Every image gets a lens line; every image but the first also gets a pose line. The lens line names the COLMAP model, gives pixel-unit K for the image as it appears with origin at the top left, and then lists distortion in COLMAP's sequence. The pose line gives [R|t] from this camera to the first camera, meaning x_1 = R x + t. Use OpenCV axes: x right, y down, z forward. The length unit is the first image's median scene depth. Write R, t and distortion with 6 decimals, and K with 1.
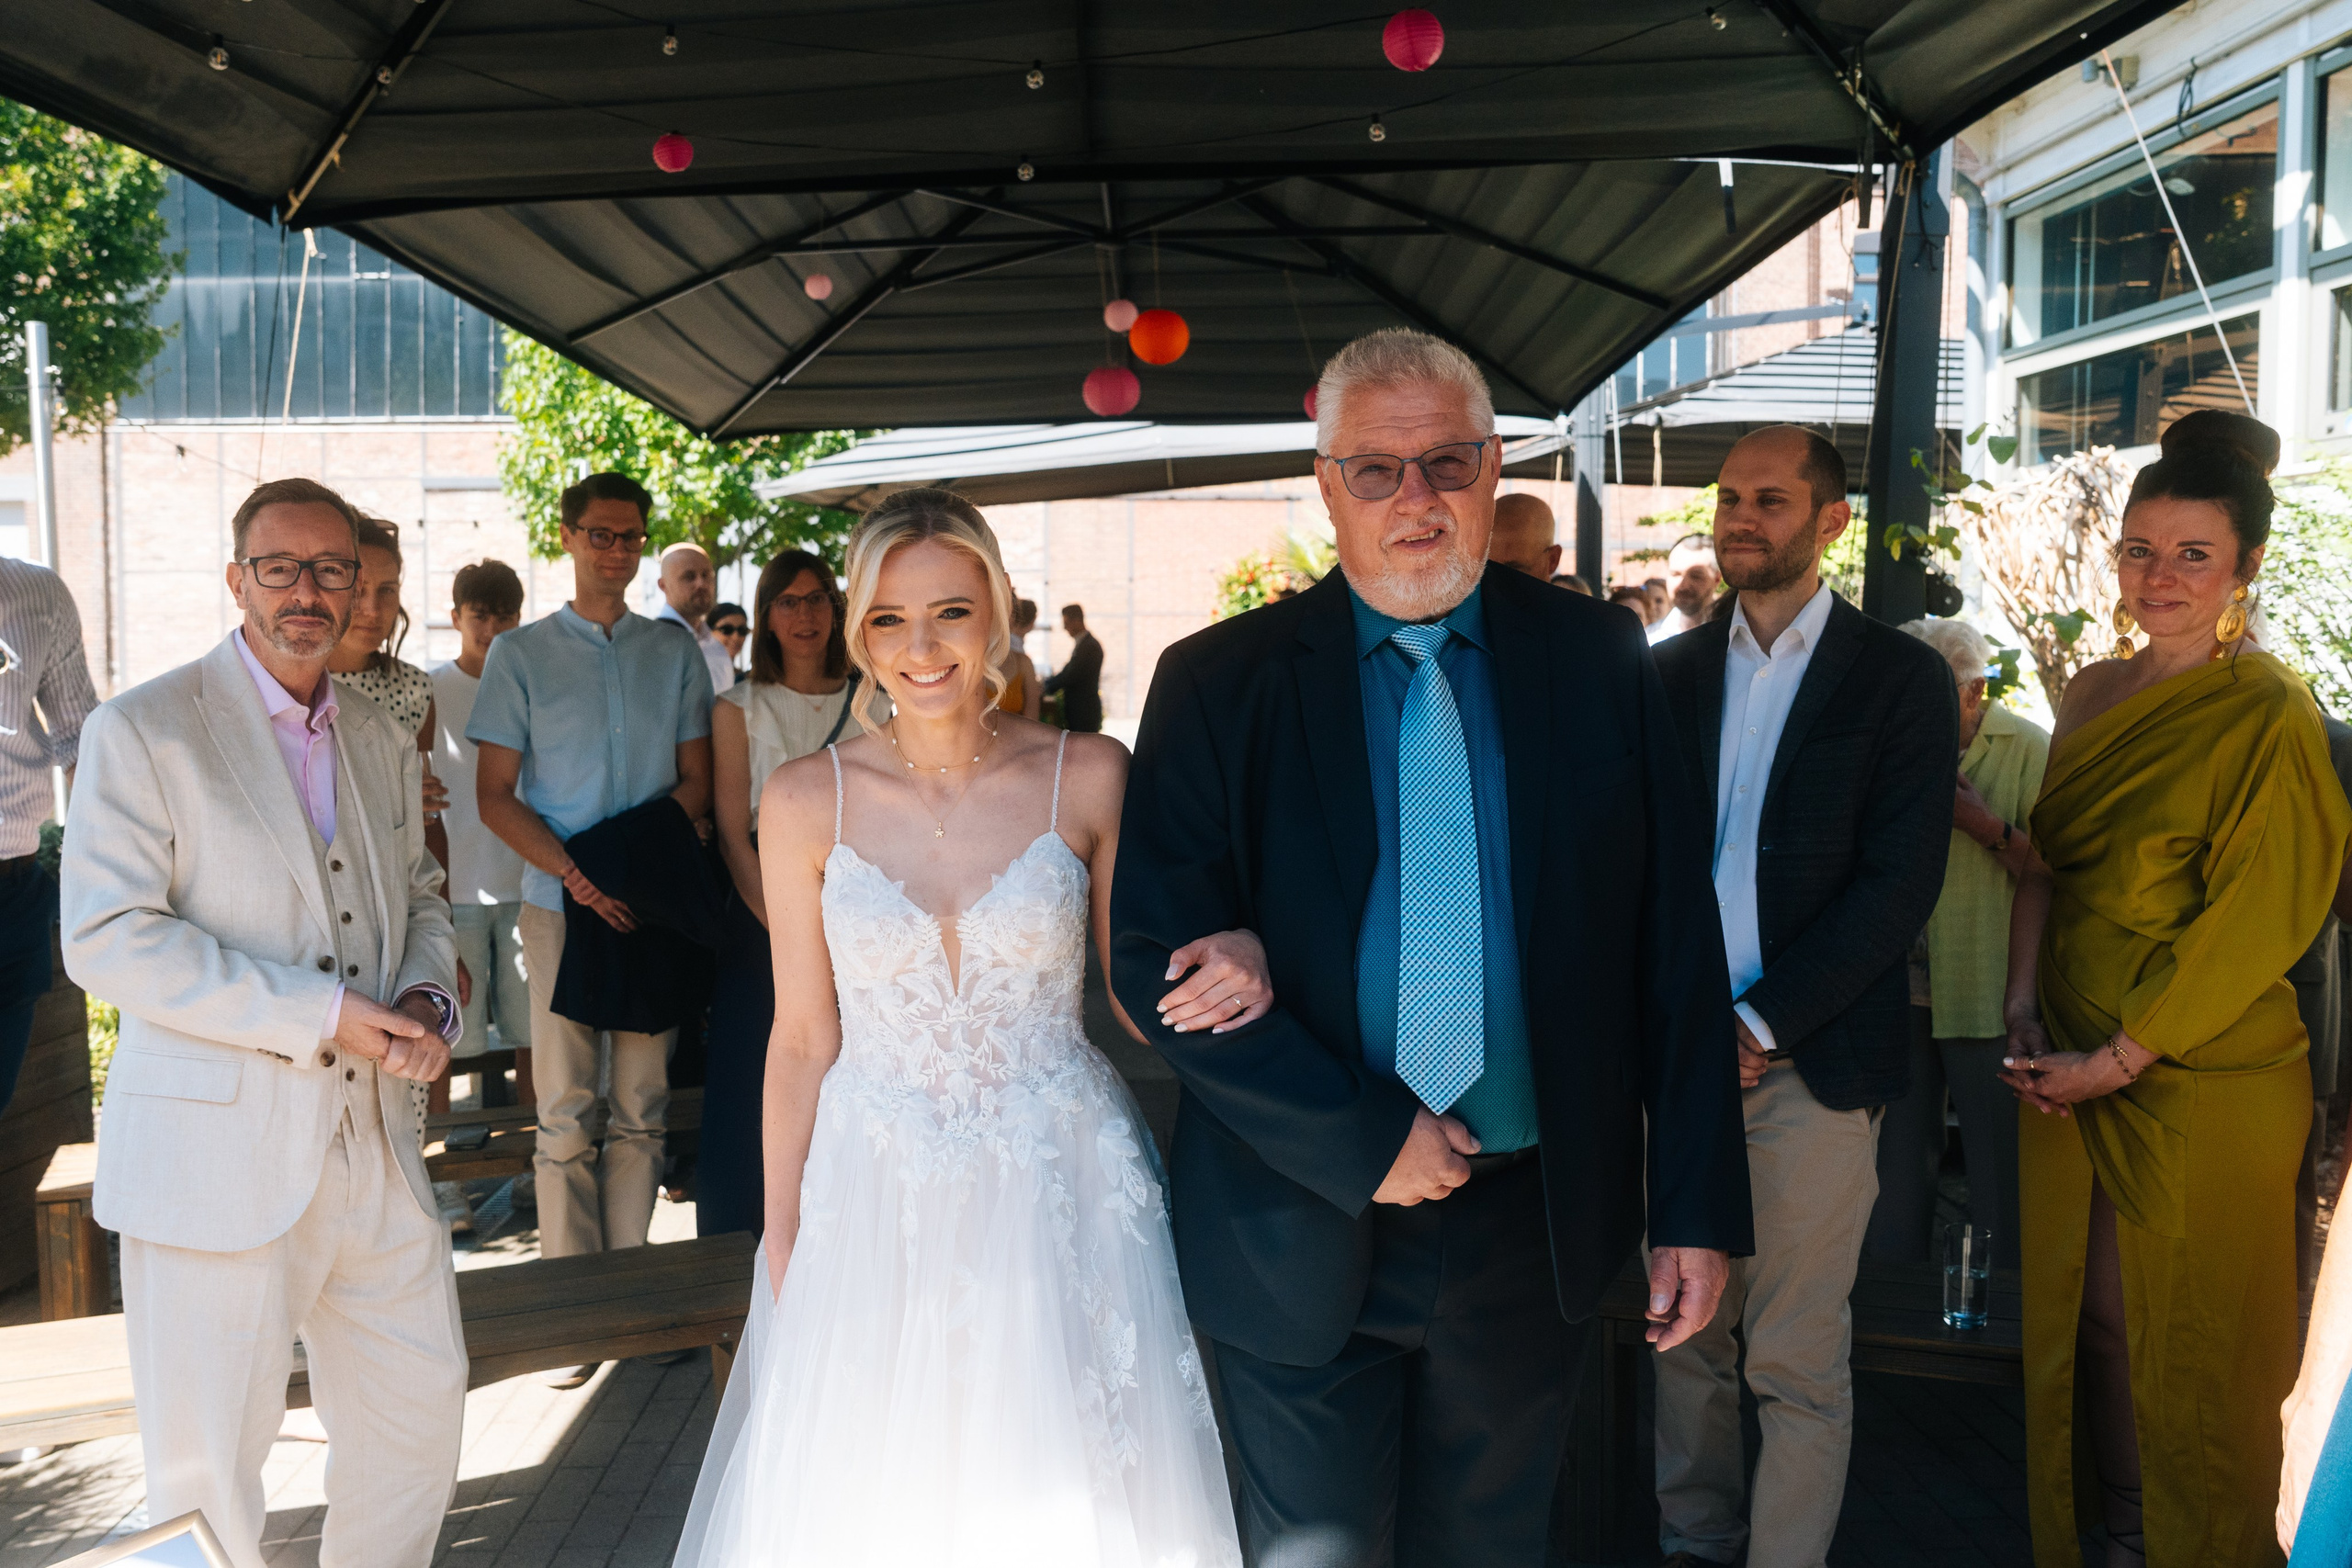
lens RADIAL K [[1630.8, 0, 1180.3], [0, 1630.8, 714.3], [0, 0, 1]] dist [-0.096908, 0.050123]
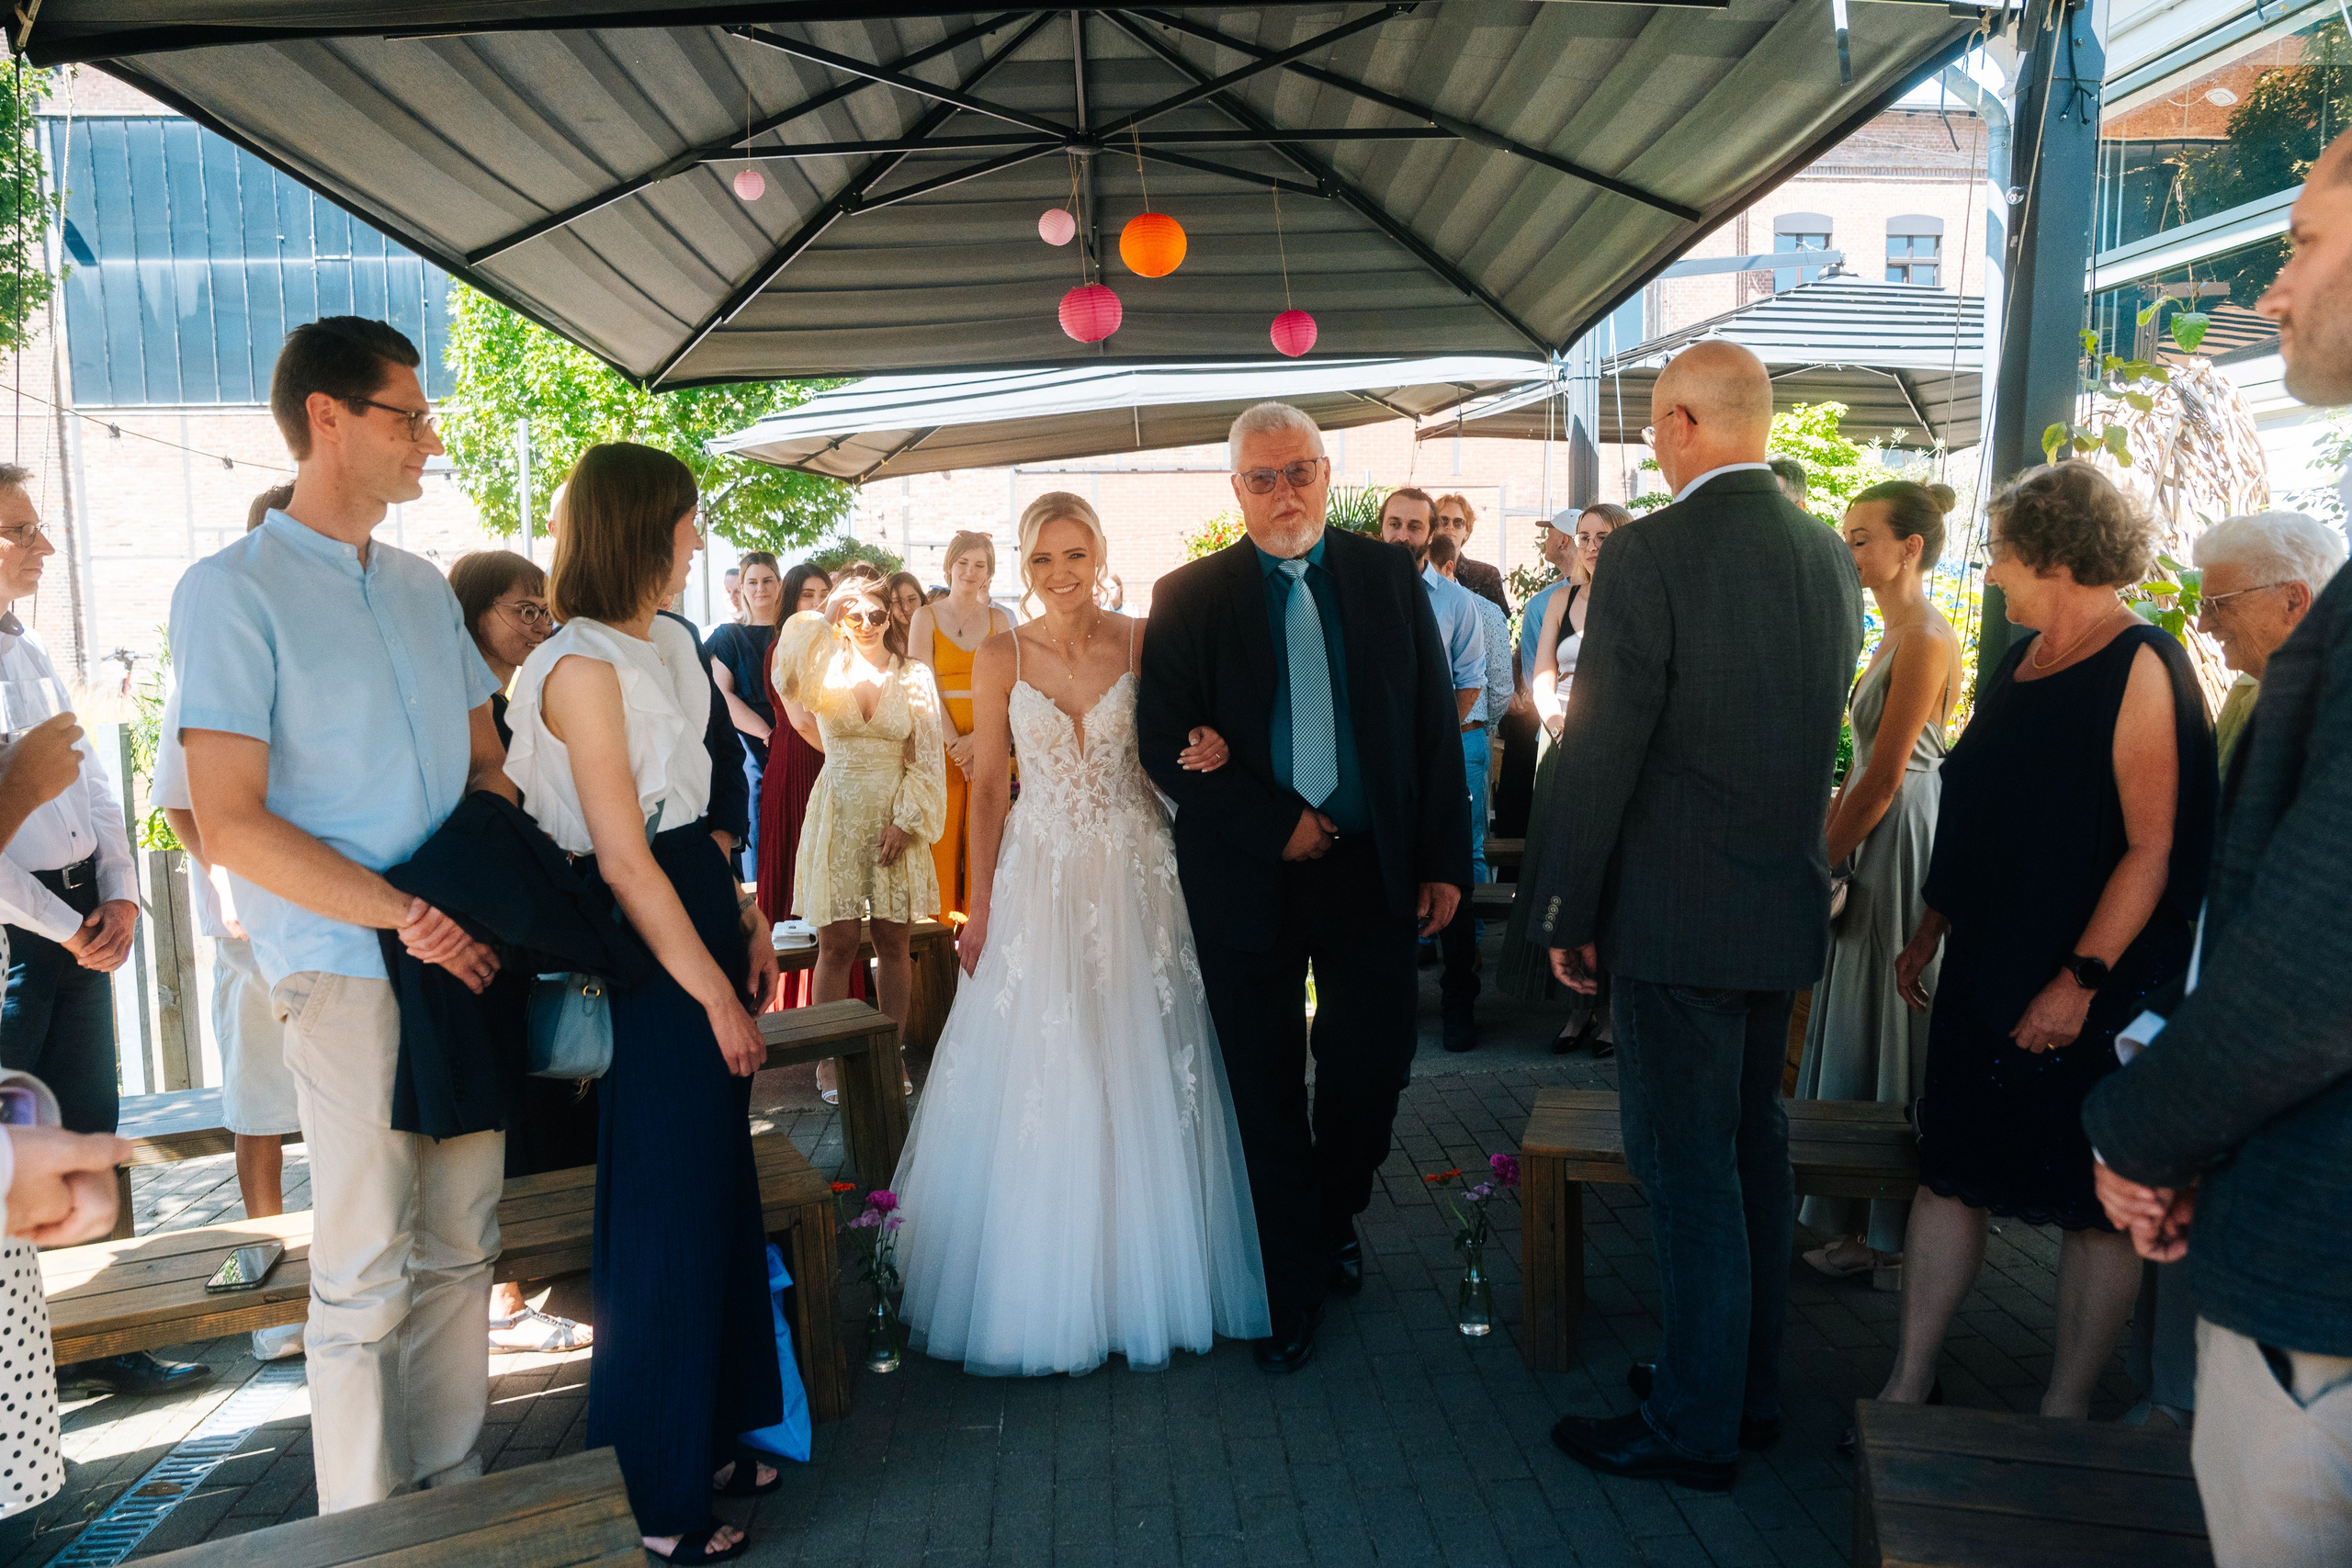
lens RADIAL K [[1575.0, 0, 1240.7], [0, 1575.0, 782.1], [0, 0, 1]] dist [-0.068559, 0.001807]
pose [[0.998282, -0.022217, 0.054210, -0.011139], [0.018552, 0.997567, 0.067208, 0.002041], [-0.055571, -0.066087, 0.996265, 0.115193]]
